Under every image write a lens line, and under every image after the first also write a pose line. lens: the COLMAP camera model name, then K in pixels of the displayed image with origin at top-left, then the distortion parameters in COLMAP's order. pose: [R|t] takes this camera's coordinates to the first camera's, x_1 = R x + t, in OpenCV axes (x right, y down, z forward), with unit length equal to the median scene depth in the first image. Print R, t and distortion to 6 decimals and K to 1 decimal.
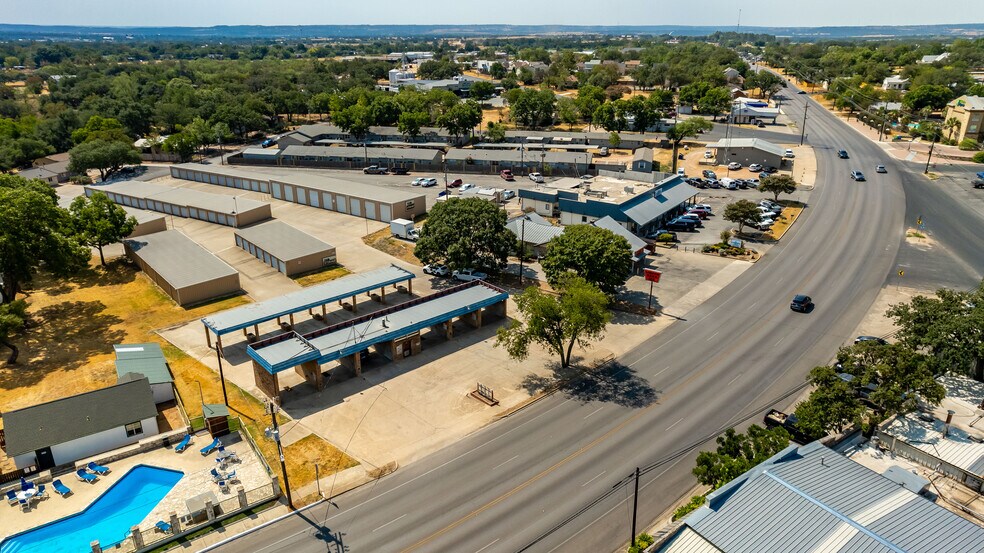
lens RADIAL K [[644.9, 0, 492.0], [0, 644.9, 276.5], [0, 0, 1]] dist [-0.045438, 0.054083]
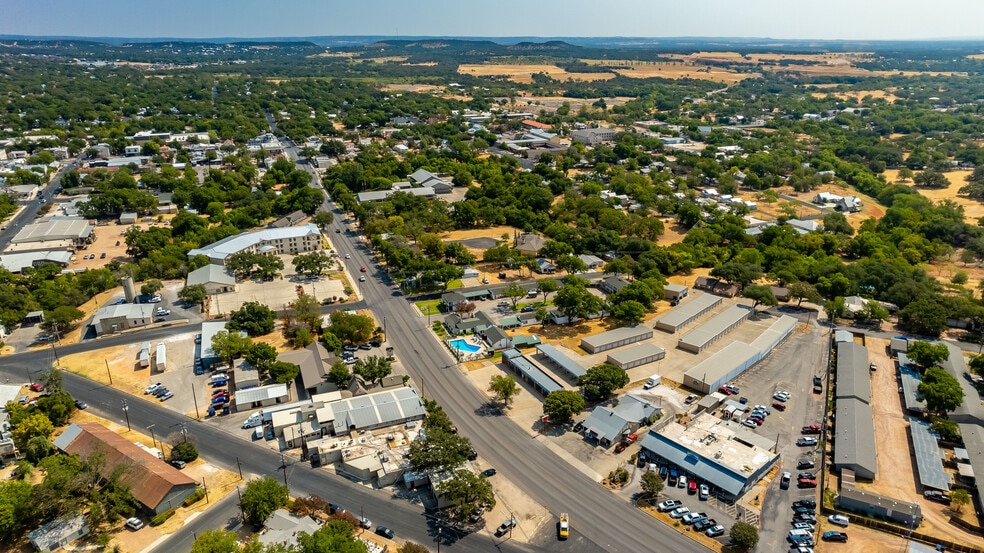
lens RADIAL K [[635.8, 0, 492.0], [0, 635.8, 276.5], [0, 0, 1]] dist [-0.040649, 0.055021]
pose [[-0.219754, 0.341503, -0.913830, 1.651236], [-0.349121, 0.847160, 0.400543, -0.960774], [0.910946, 0.407058, -0.066941, 0.578077]]
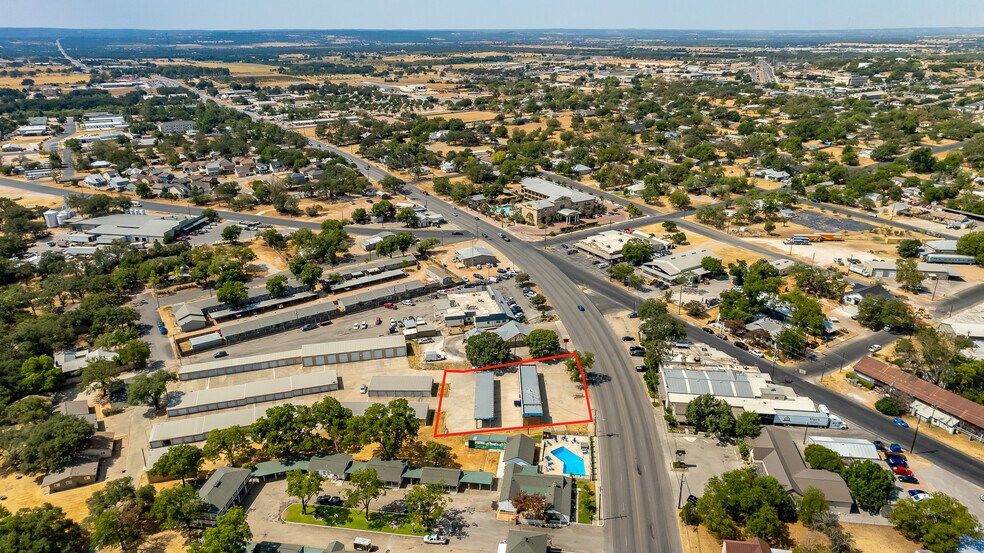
lens RADIAL K [[644.9, 0, 492.0], [0, 644.9, 276.5], [0, 0, 1]] dist [-0.045438, 0.054083]
pose [[0.669795, -0.267565, 0.692664, -1.386143], [0.268913, 0.956908, 0.109604, -0.500252], [-0.692142, 0.112854, 0.712884, -0.610780]]
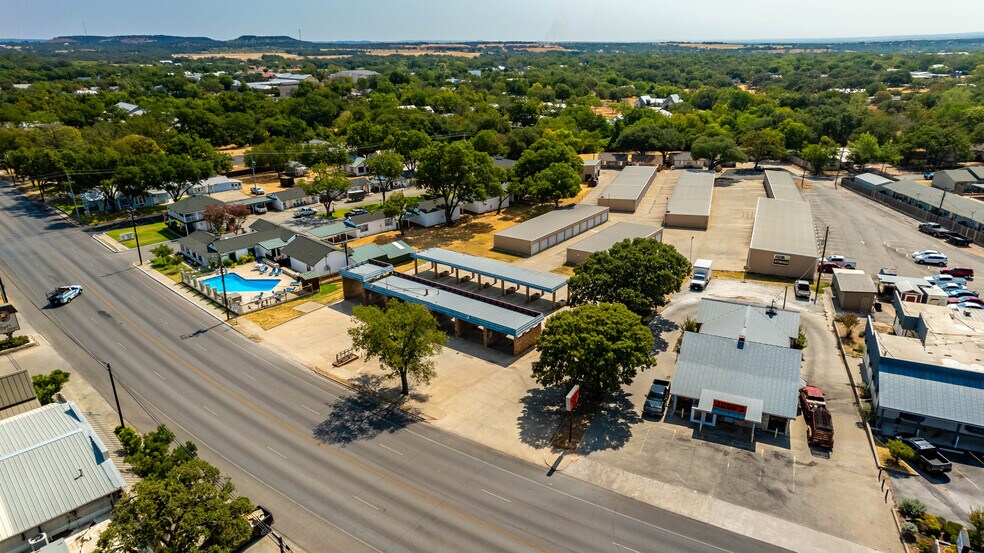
lens RADIAL K [[624.9, 0, 492.0], [0, 624.9, 276.5], [0, 0, 1]] dist [-0.059977, 0.080411]
pose [[0.183657, 0.343360, -0.921072, 0.605196], [-0.342423, 0.900668, 0.267476, -0.202200], [0.921421, 0.266272, 0.282988, 0.520525]]
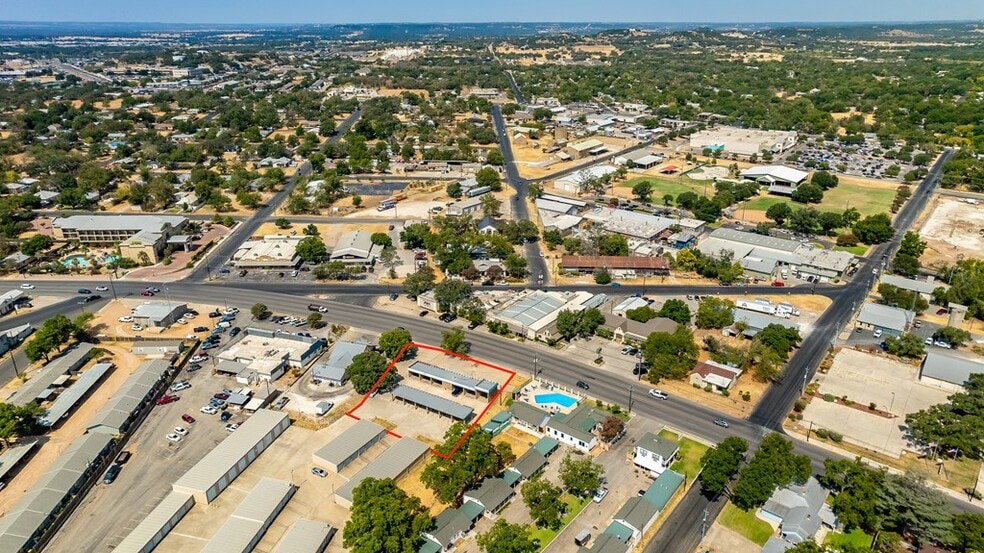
lens RADIAL K [[644.9, 0, 492.0], [0, 644.9, 276.5], [0, 0, 1]] dist [-0.045438, 0.054083]
pose [[-0.304499, -0.349317, 0.886148, -1.730368], [0.338772, 0.829781, 0.443507, -1.006885], [-0.890233, 0.435249, -0.134329, 0.697756]]
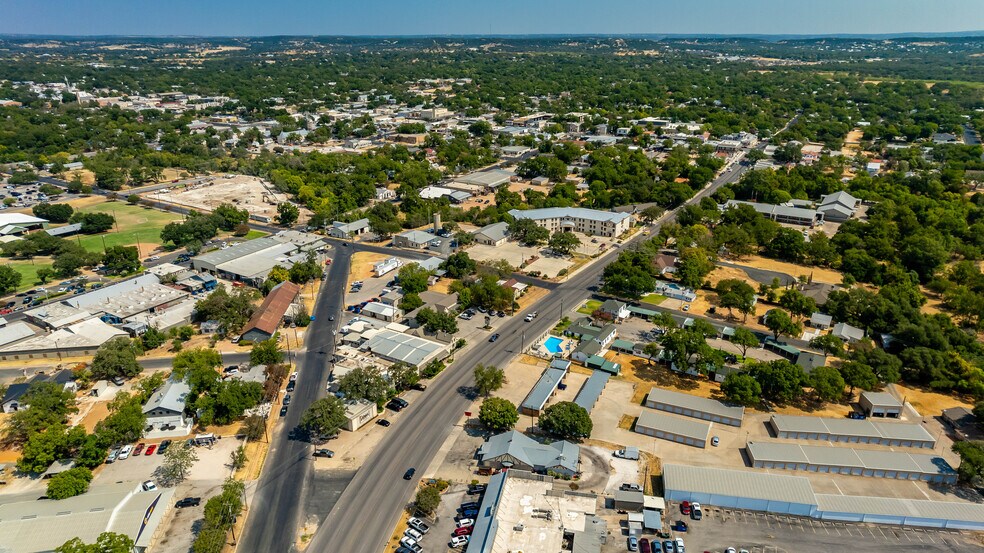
lens RADIAL K [[635.8, 0, 492.0], [0, 635.8, 276.5], [0, 0, 1]] dist [-0.040649, 0.055021]
pose [[-0.915013, 0.145654, -0.376214, 0.724188], [-0.140897, 0.758446, 0.636323, -1.394071], [0.378021, 0.635251, -0.673466, 1.700991]]
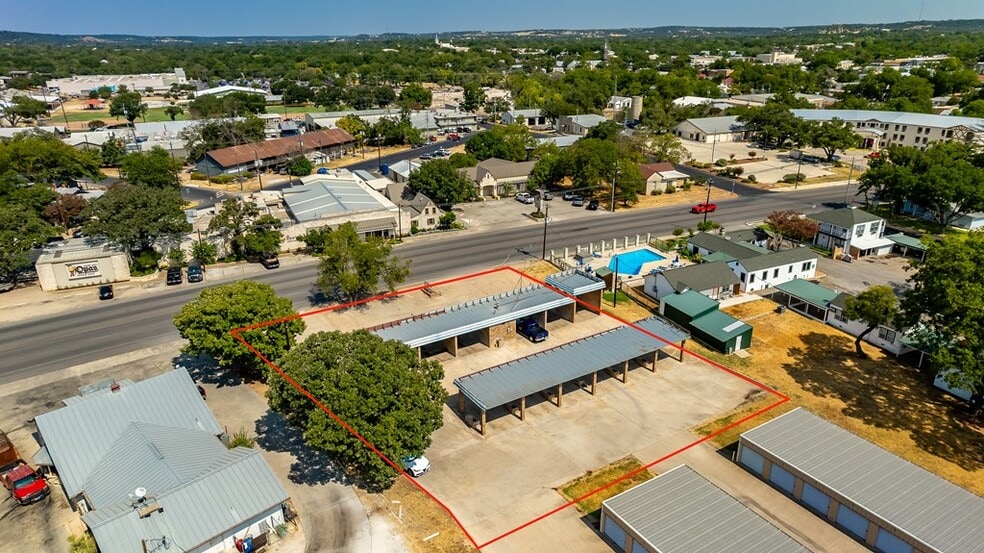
lens RADIAL K [[624.9, 0, 492.0], [0, 624.9, 276.5], [0, 0, 1]] dist [-0.059977, 0.080411]
pose [[-0.986177, -0.050575, 0.157791, -0.213907], [0.067943, 0.745120, 0.663461, -0.435763], [-0.151128, 0.665010, -0.731383, 1.154704]]
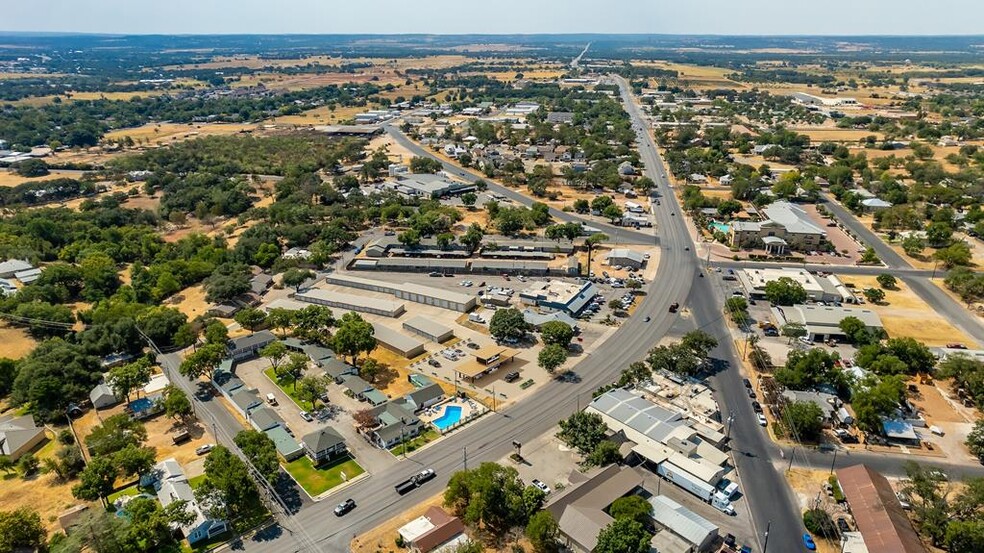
lens RADIAL K [[644.9, 0, 492.0], [0, 644.9, 276.5], [0, 0, 1]] dist [-0.045438, 0.054083]
pose [[0.993411, -0.040498, 0.107212, -0.330562], [0.041442, 0.999119, -0.006590, -0.210721], [-0.106851, 0.010990, 0.994214, -1.375852]]
